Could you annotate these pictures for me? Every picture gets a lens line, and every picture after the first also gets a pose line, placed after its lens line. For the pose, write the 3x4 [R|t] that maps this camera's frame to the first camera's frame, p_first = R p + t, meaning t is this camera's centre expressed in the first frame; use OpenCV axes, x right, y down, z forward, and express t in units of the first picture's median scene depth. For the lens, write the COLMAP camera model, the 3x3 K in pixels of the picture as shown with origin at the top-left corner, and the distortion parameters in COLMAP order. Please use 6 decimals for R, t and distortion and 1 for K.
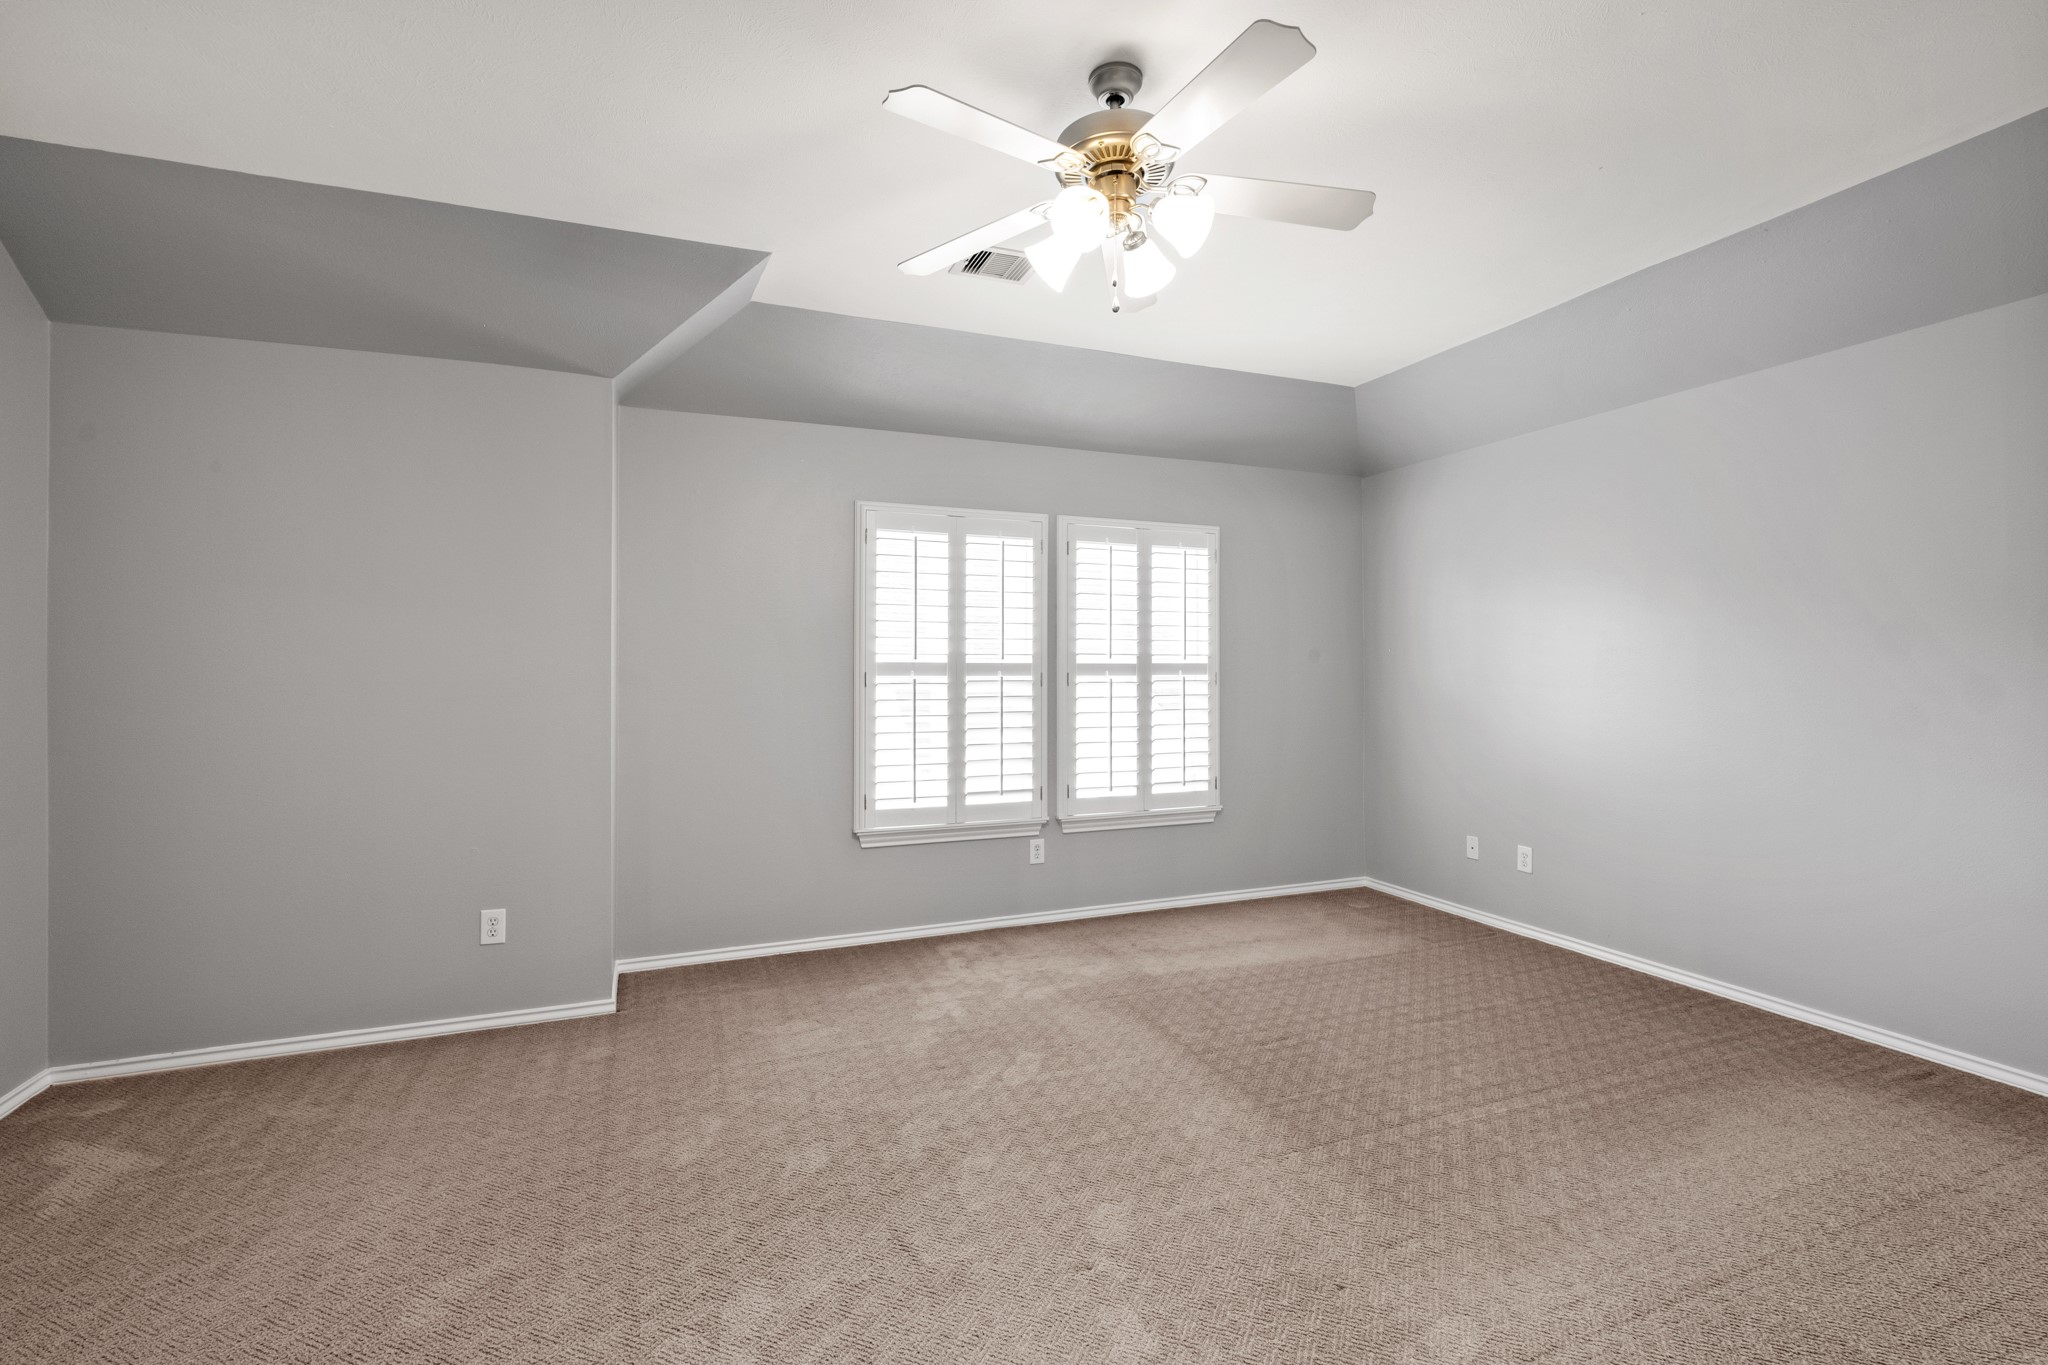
lens RADIAL K [[886.5, 0, 1023.1], [0, 886.5, 675.7], [0, 0, 1]] dist [-0.009625, 0.000807]
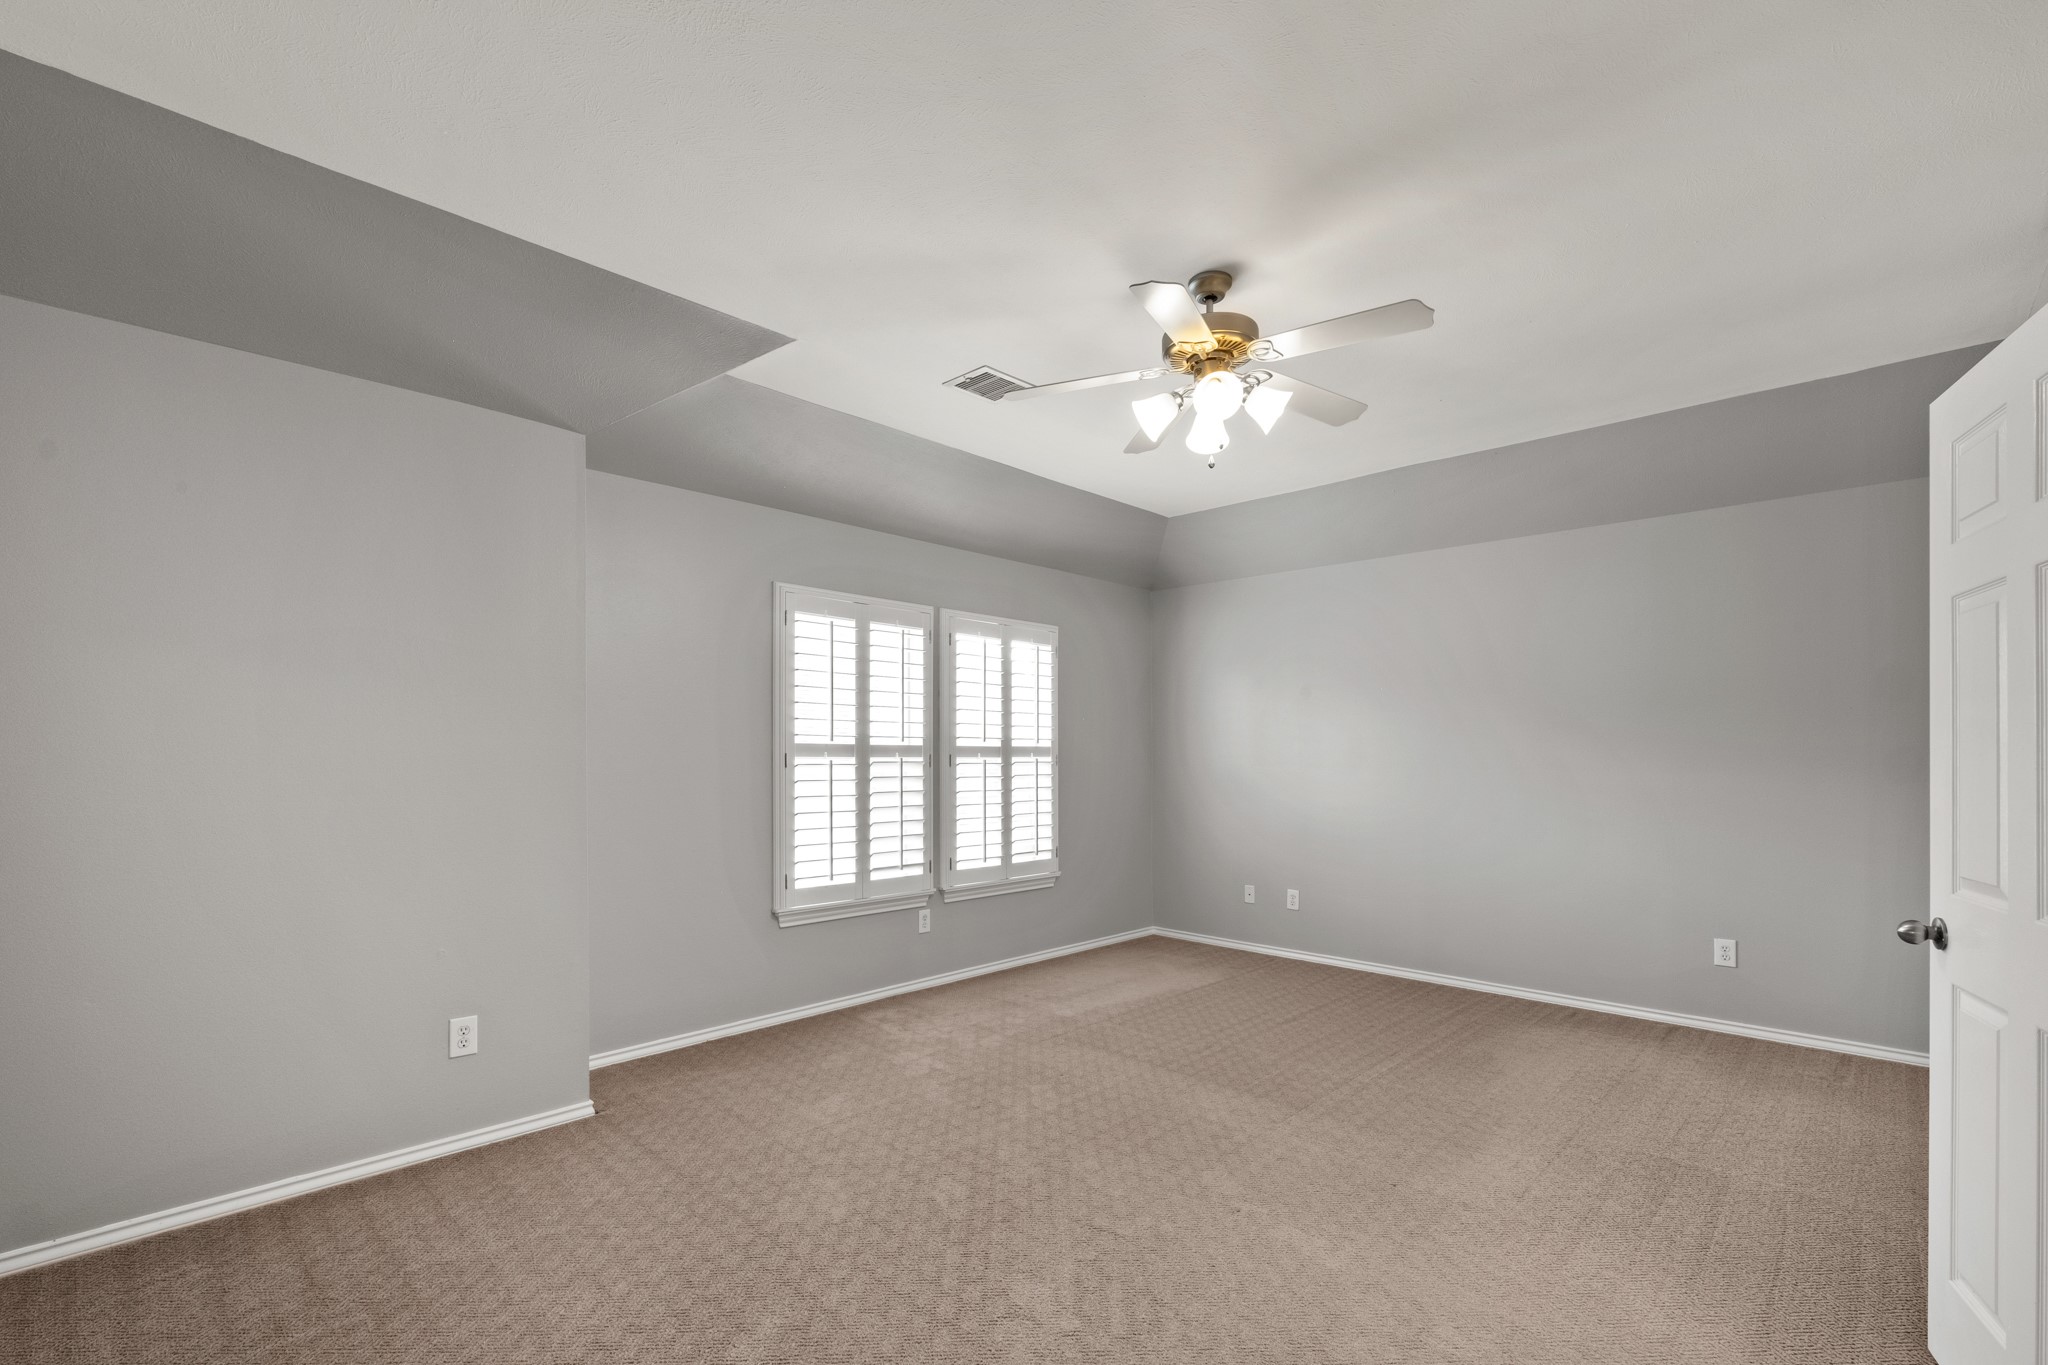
lens RADIAL K [[886.5, 0, 1007.4], [0, 886.5, 768.9], [0, 0, 1]] dist [-0.009625, 0.000807]
pose [[0.918859, -0.003025, 0.394574, -0.342285], [-0.001232, 0.999944, 0.010533, 0.002989], [-0.394584, -0.010164, 0.918804, -0.025353]]
